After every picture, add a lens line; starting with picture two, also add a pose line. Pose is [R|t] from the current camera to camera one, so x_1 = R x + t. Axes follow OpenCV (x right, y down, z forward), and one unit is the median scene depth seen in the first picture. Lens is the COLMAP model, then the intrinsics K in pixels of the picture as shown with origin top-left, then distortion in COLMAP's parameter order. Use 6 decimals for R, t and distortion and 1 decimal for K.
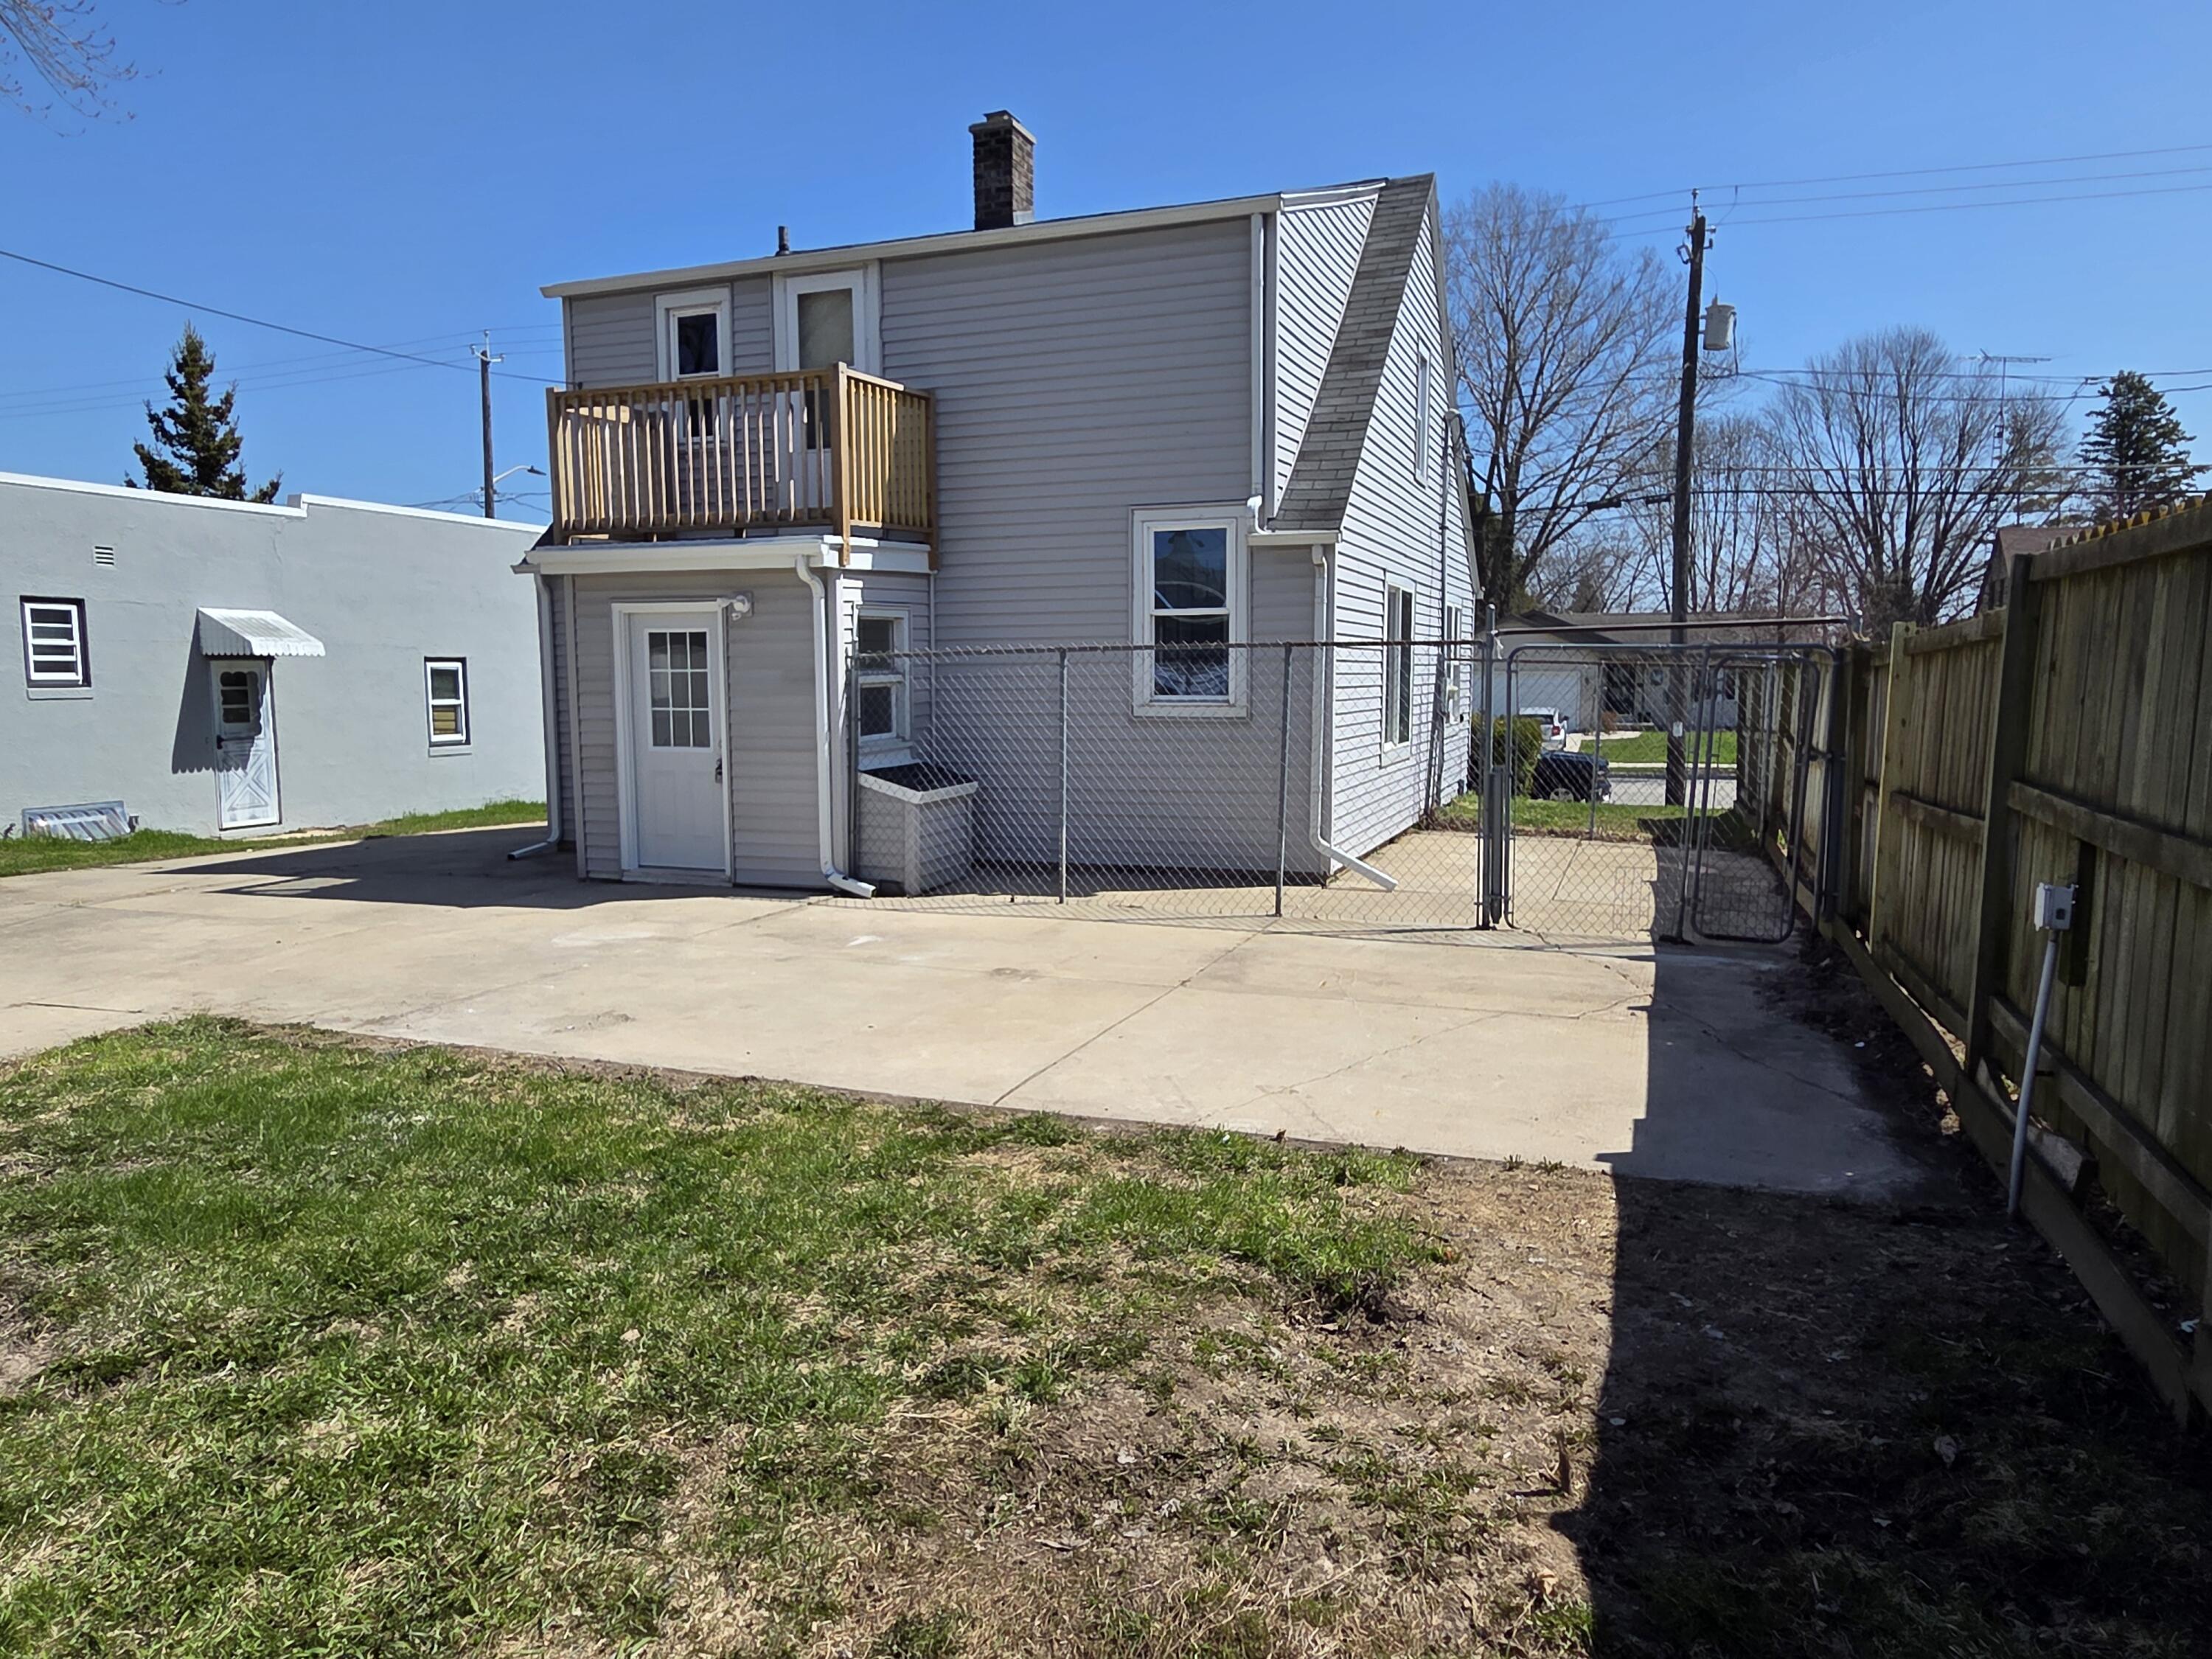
lens RADIAL K [[1423.0, 0, 1099.9], [0, 1423.0, 845.3], [0, 0, 1]] dist [0.004582, -0.002236]
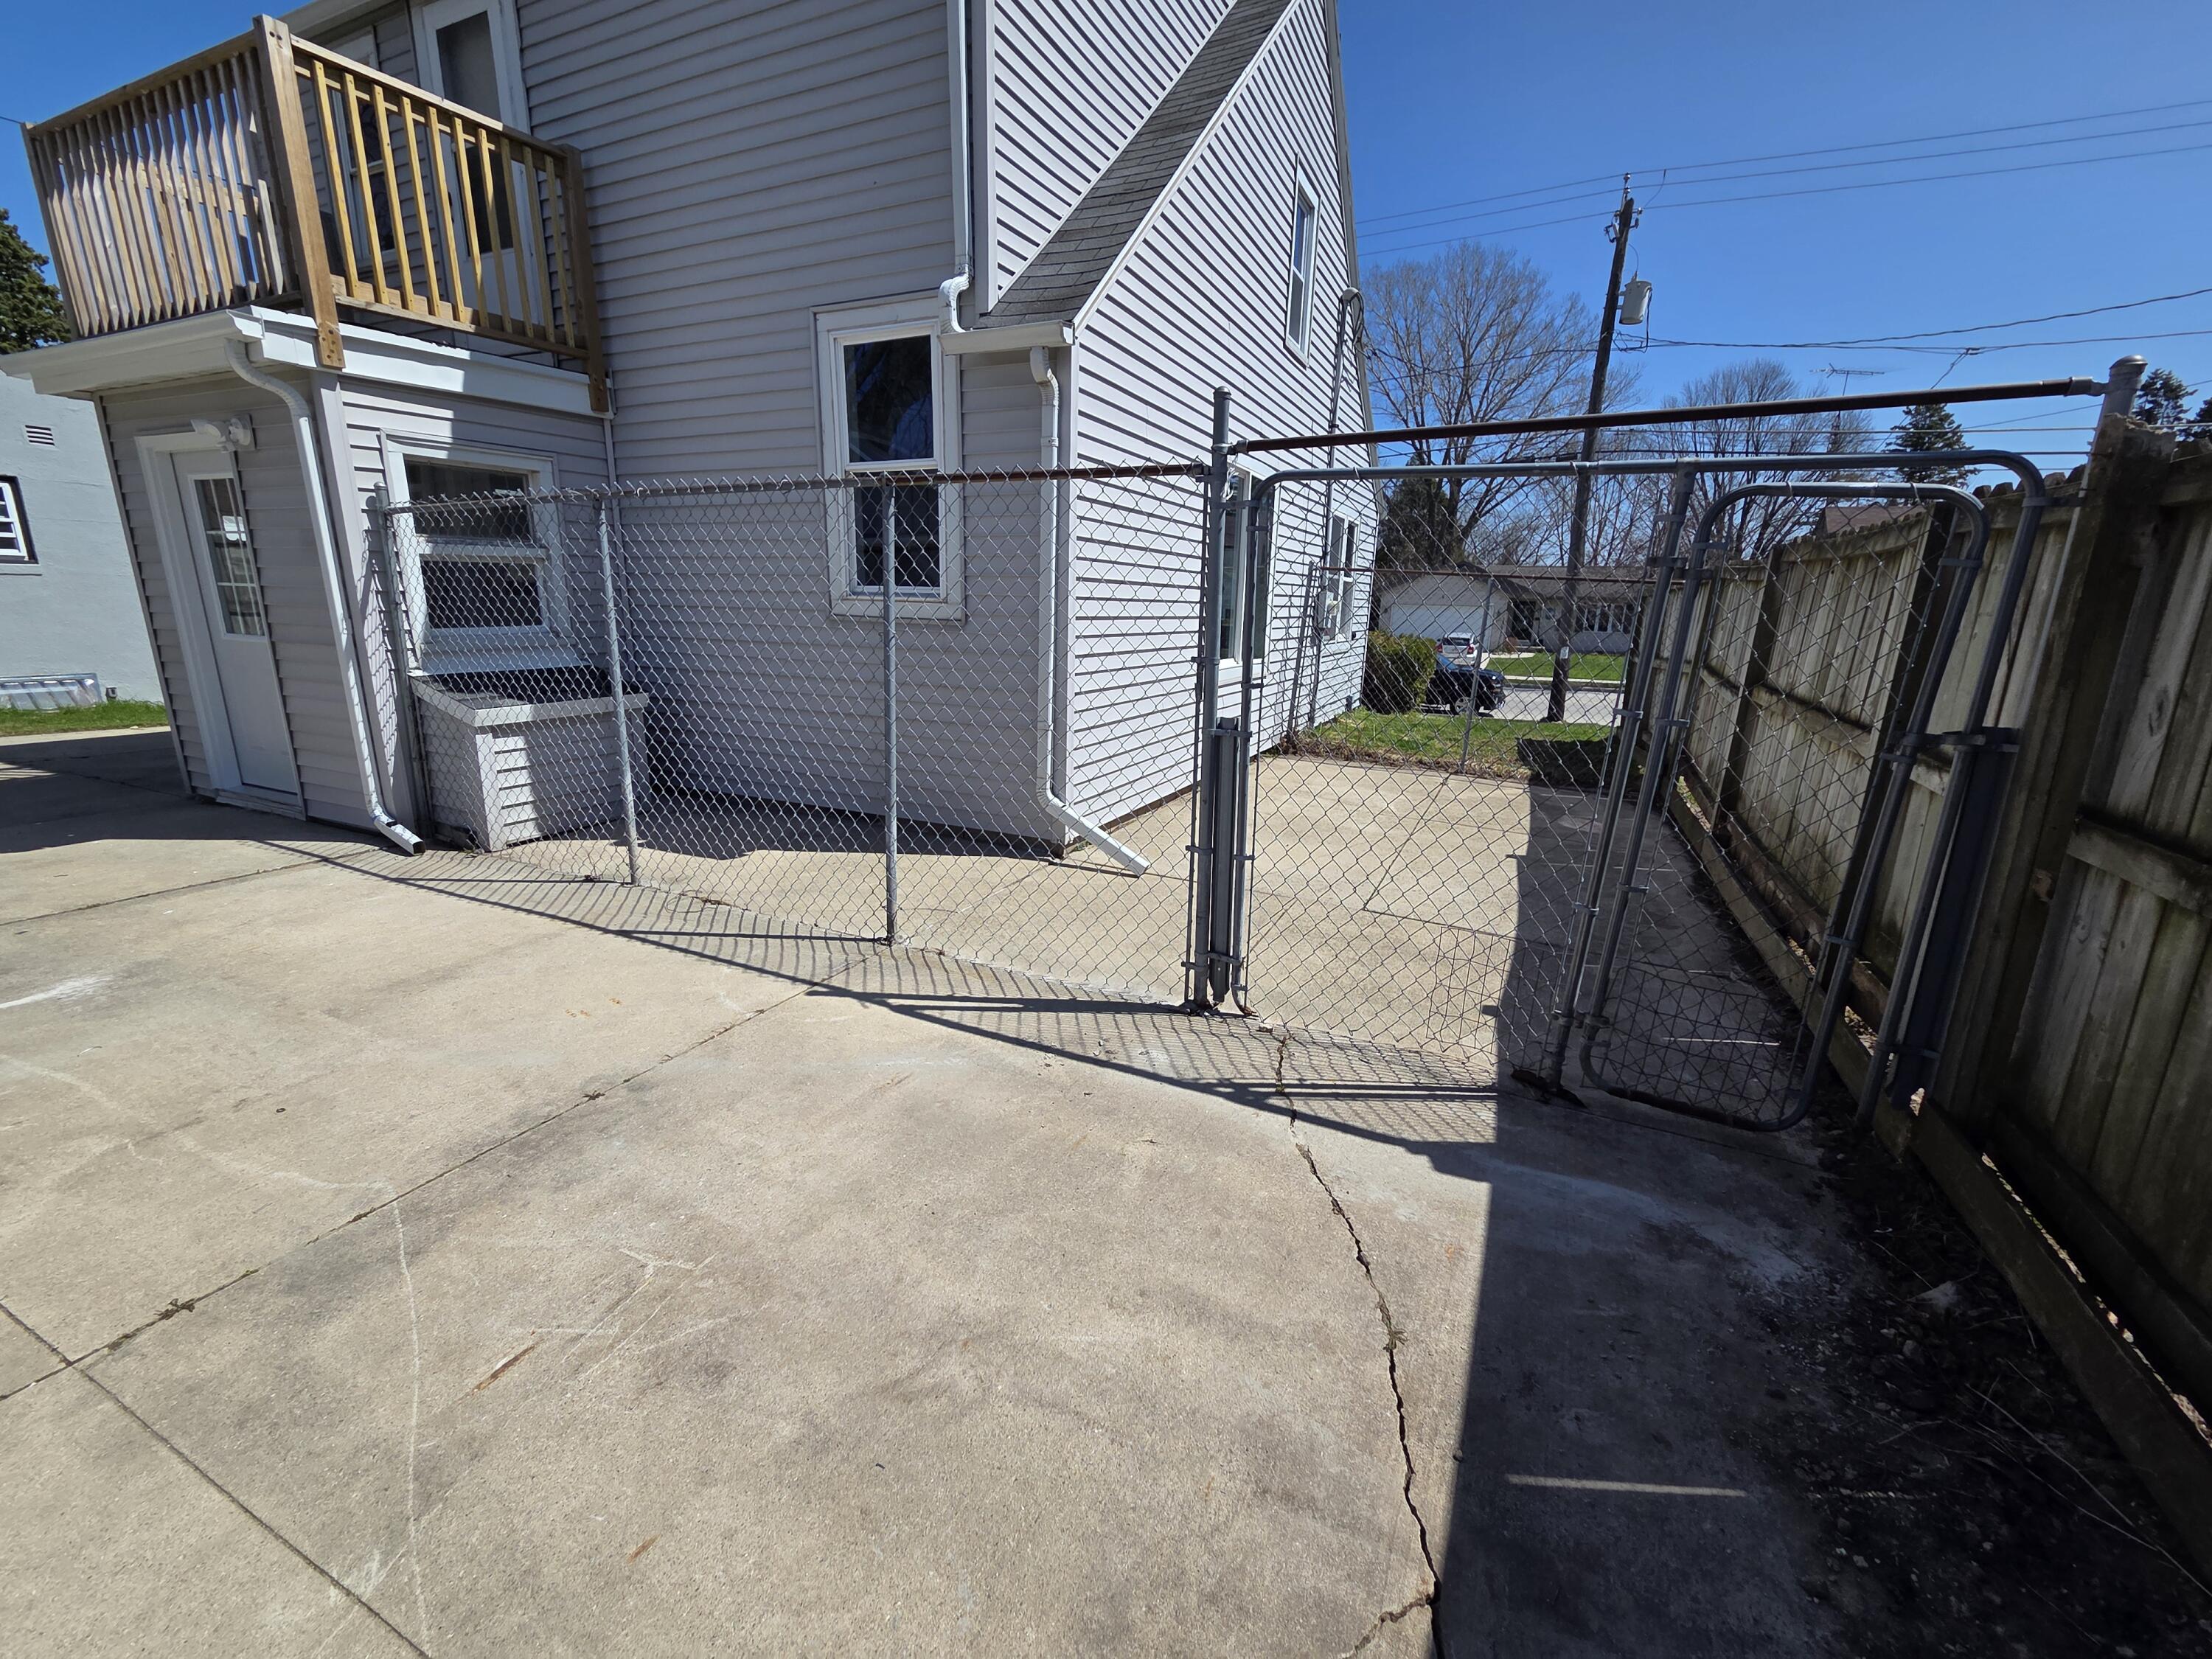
lens RADIAL K [[903.8, 0, 1121.6], [0, 903.8, 828.1], [0, 0, 1]] dist [0.006622, -0.001297]
pose [[0.997657, 0.042661, -0.053487, 0.146350], [-0.035691, 0.991502, 0.125098, -0.031390], [0.058370, -0.122896, 0.990702, 0.374276]]
